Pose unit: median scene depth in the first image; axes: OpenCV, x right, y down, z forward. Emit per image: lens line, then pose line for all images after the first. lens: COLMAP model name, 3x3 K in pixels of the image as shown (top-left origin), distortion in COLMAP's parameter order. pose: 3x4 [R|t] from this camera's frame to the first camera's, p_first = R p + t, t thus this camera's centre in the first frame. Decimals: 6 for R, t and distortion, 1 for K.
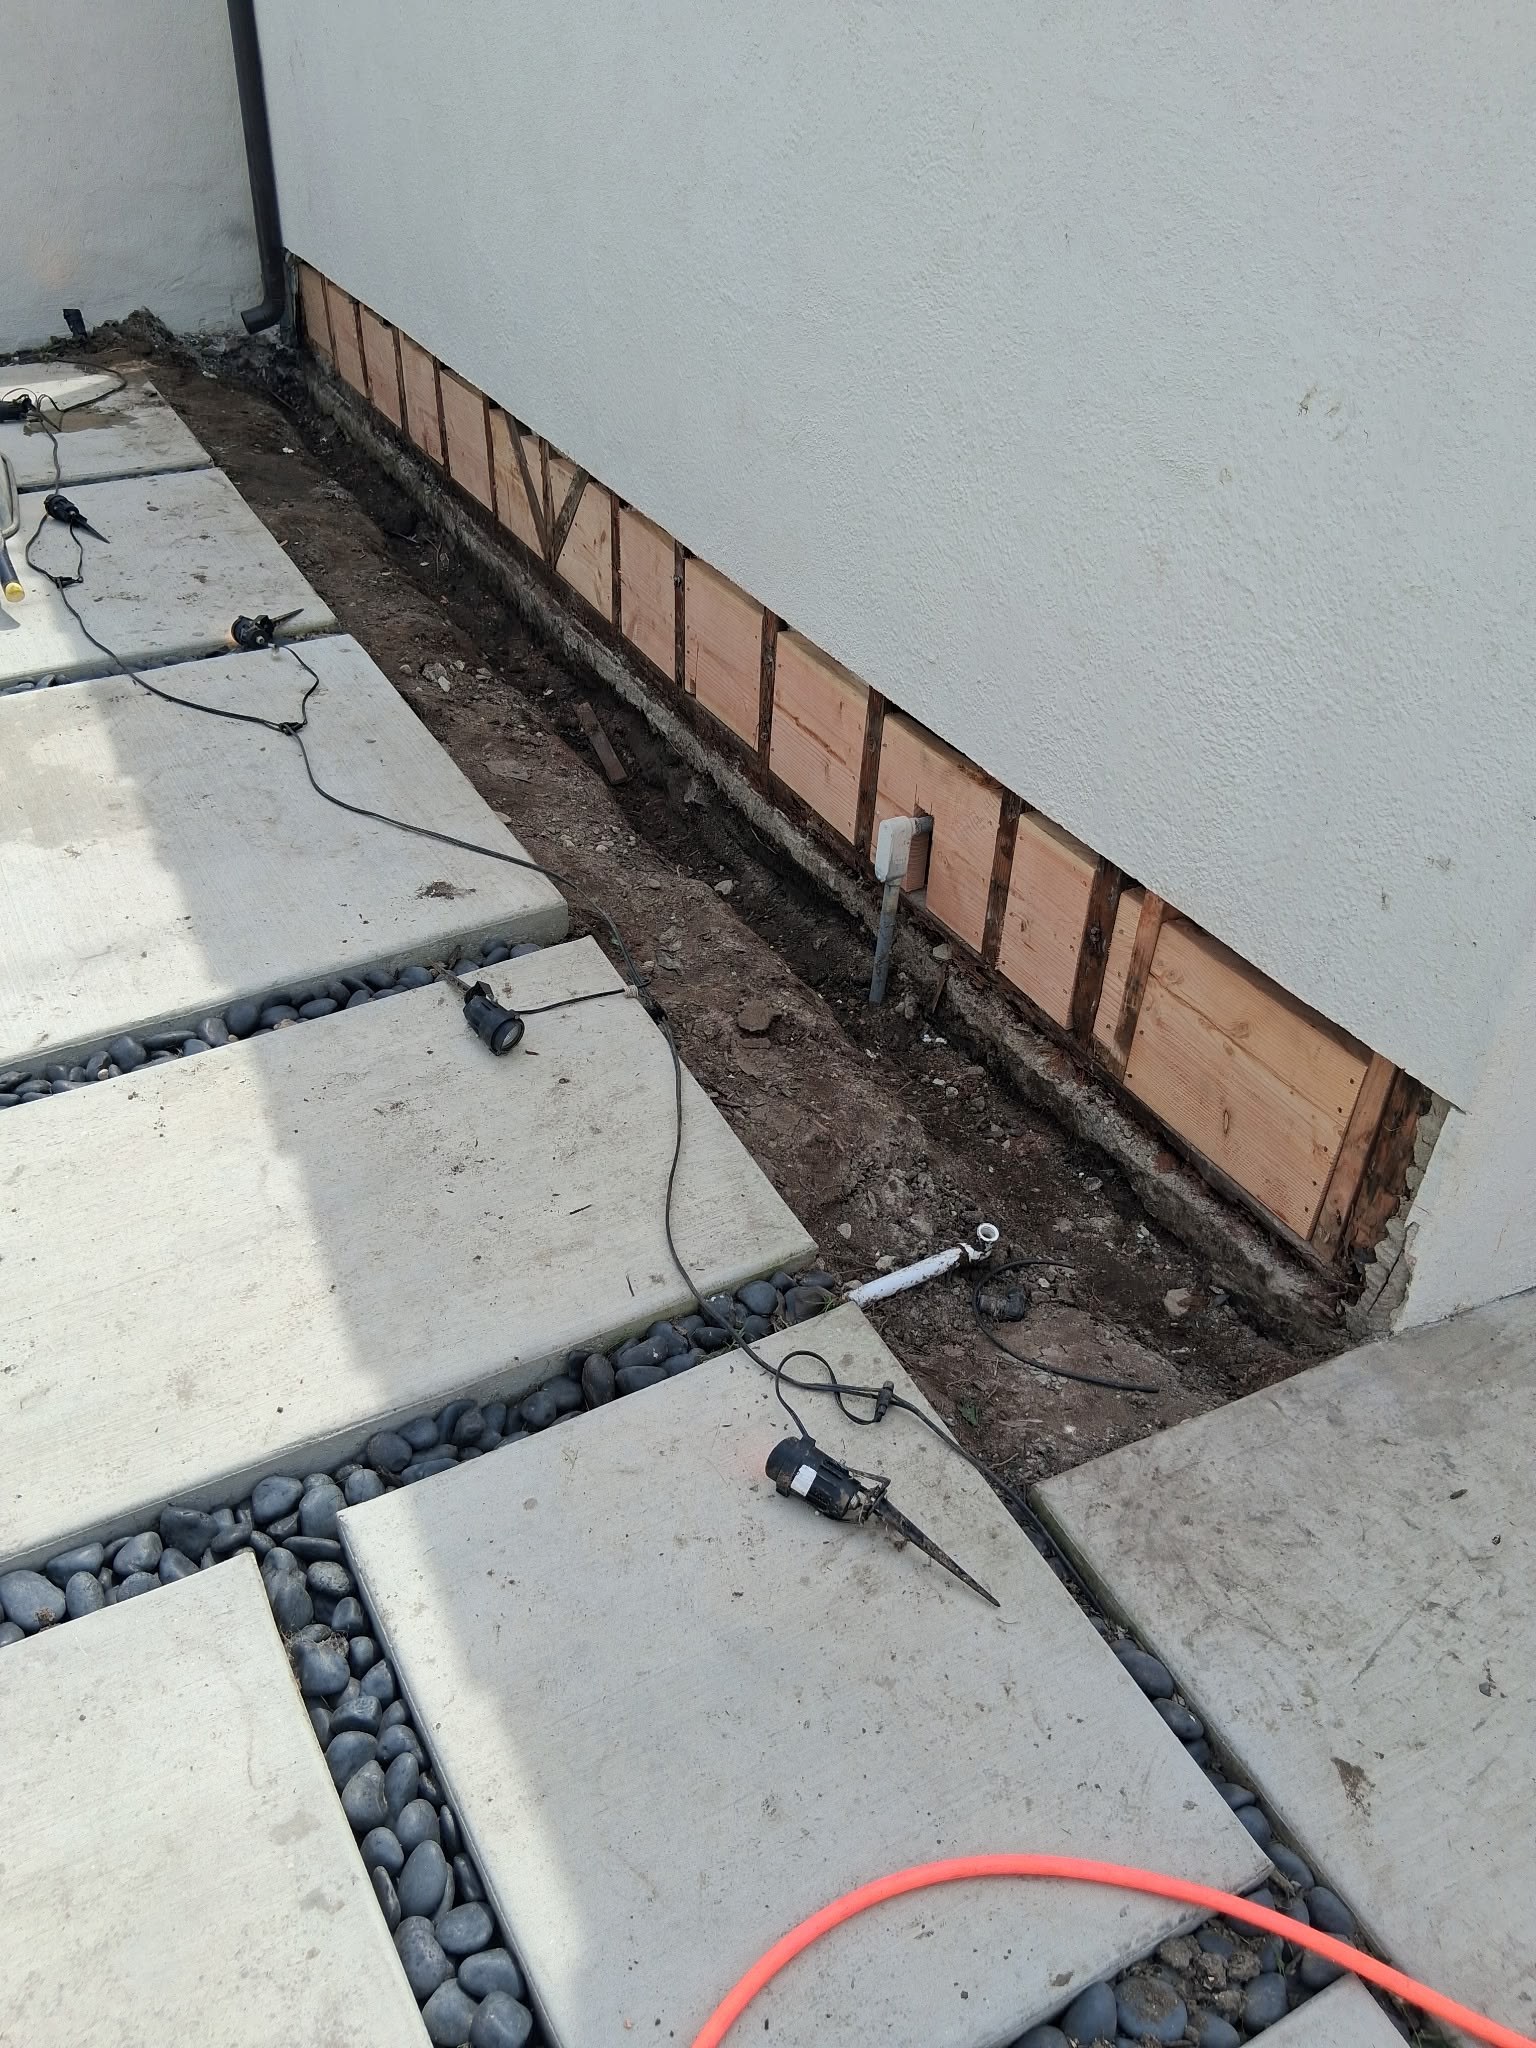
lens RADIAL K [[1545.6, 0, 768.5], [0, 1545.6, 1032.9], [0, 0, 1]] dist [0.120807, -0.234318]
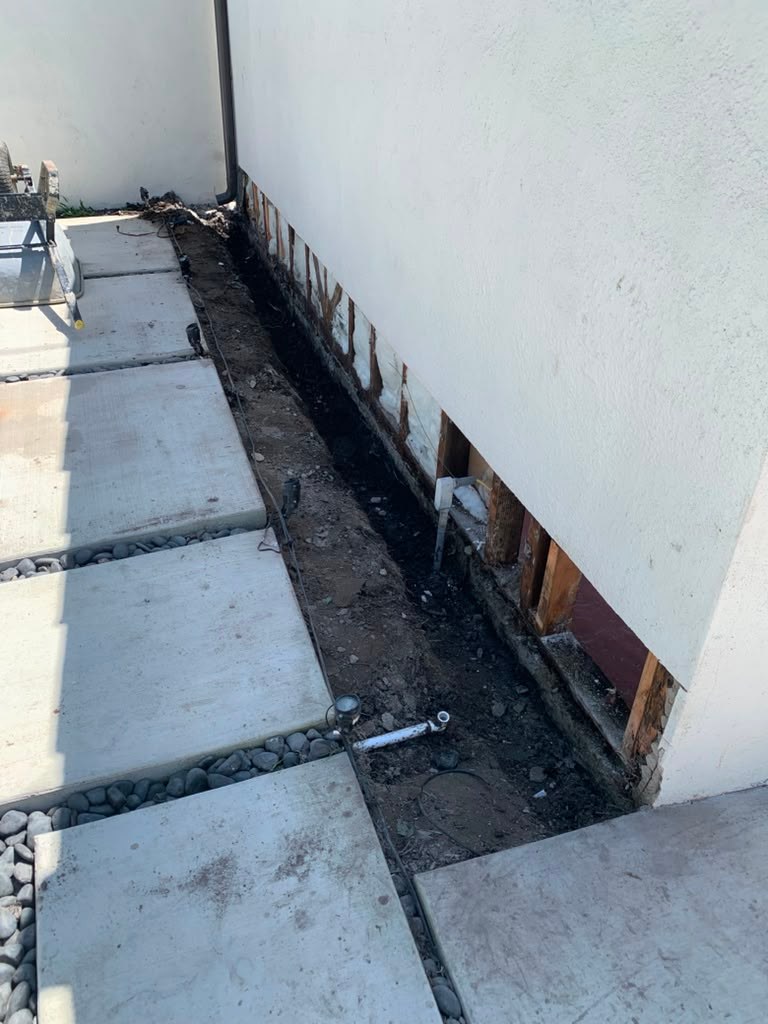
lens RADIAL K [[784.8, 0, 389.6], [0, 784.8, 507.2], [0, 0, 1]] dist [-0.006288, 0.011881]
pose [[0.986324, 0.089608, -0.138329, 0.192404], [-0.096589, 0.994325, -0.044596, -0.070257], [0.133548, 0.057348, 0.989382, 0.077163]]
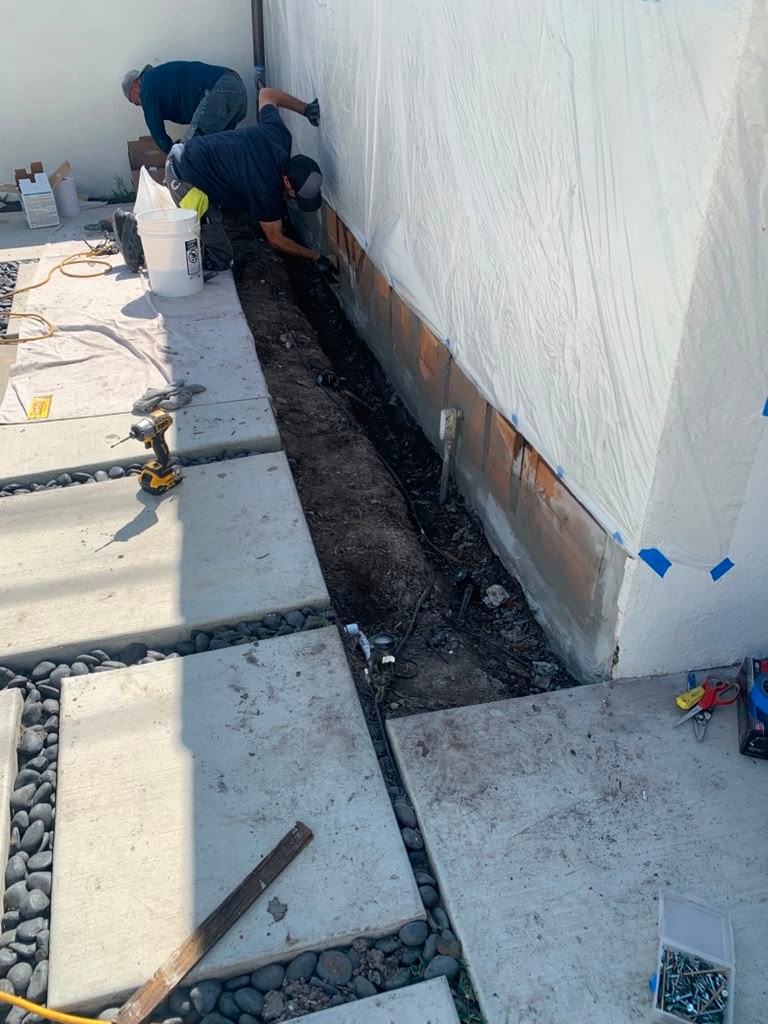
lens RADIAL K [[782.8, 0, 384.0], [0, 782.8, 512.0], [0, 0, 1]] dist [0.038568, -0.063737]
pose [[0.971821, 0.096059, -0.215261, 0.302685], [-0.106015, 0.993742, -0.035167, 0.051281], [0.210536, 0.056997, 0.975923, 0.002479]]
